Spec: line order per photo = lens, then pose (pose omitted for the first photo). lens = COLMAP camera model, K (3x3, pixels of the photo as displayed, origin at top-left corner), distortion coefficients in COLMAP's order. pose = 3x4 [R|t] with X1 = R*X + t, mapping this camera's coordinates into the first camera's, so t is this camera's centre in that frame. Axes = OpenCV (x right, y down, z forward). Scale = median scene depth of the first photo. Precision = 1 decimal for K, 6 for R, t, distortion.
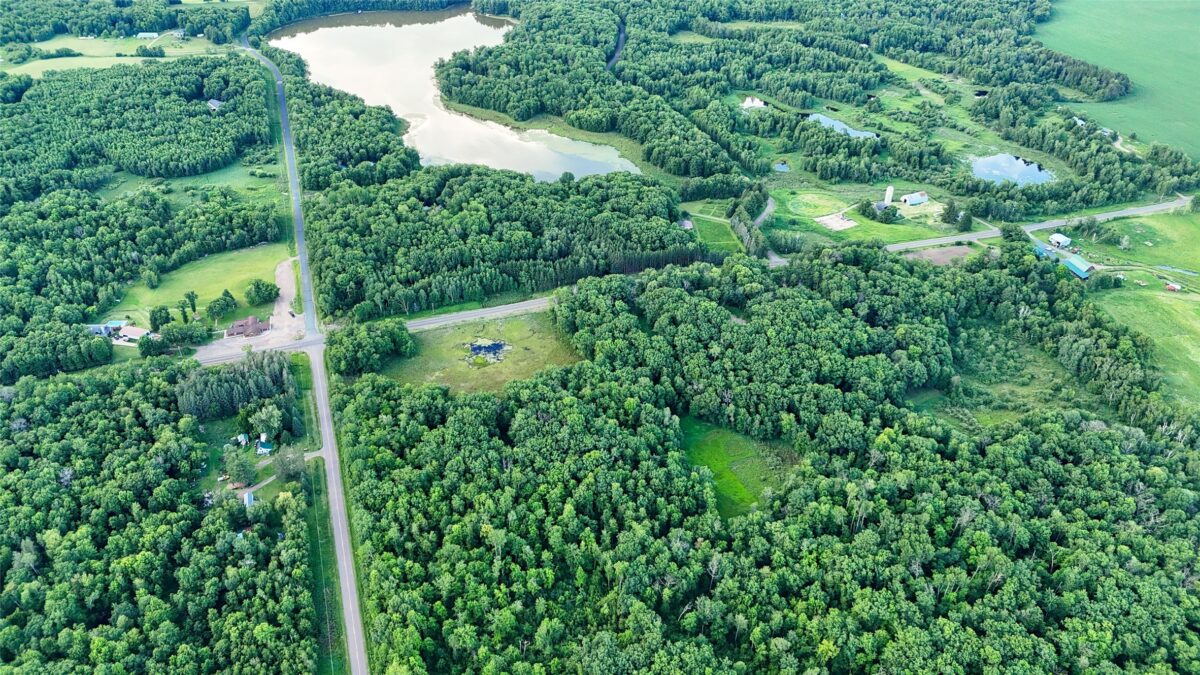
lens RADIAL K [[881.5, 0, 608.1], [0, 881.5, 332.0], [0, 0, 1]] dist [0.075041, -0.064572]
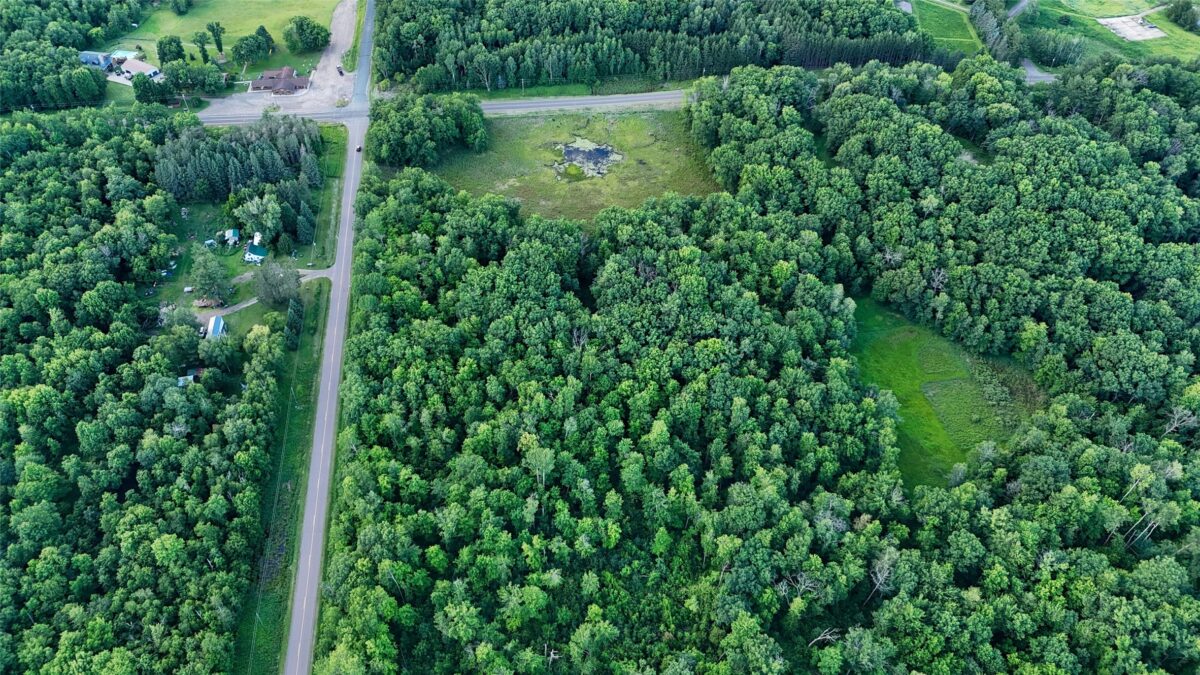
lens RADIAL K [[881.5, 0, 594.9], [0, 881.5, 343.0], [0, 0, 1]] dist [0.075041, -0.064572]
pose [[0.977067, 0.161054, -0.139288, -0.010591], [-0.126162, 0.964831, 0.230616, 0.000686], [0.171531, -0.207755, 0.963024, 0.354229]]
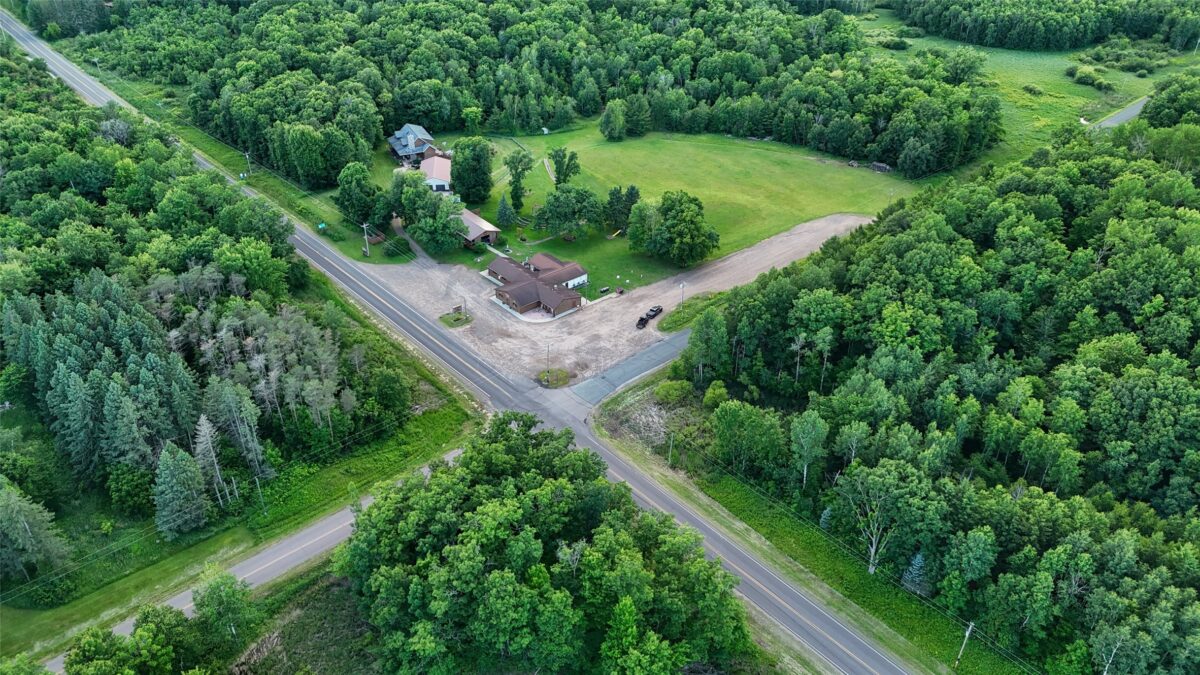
lens RADIAL K [[881.5, 0, 598.8], [0, 881.5, 337.4], [0, 0, 1]] dist [0.075041, -0.064572]
pose [[0.402441, 0.507802, -0.761694, -0.147888], [-0.517906, 0.812386, 0.267961, -0.117401], [0.754861, 0.286647, 0.589931, 1.031183]]
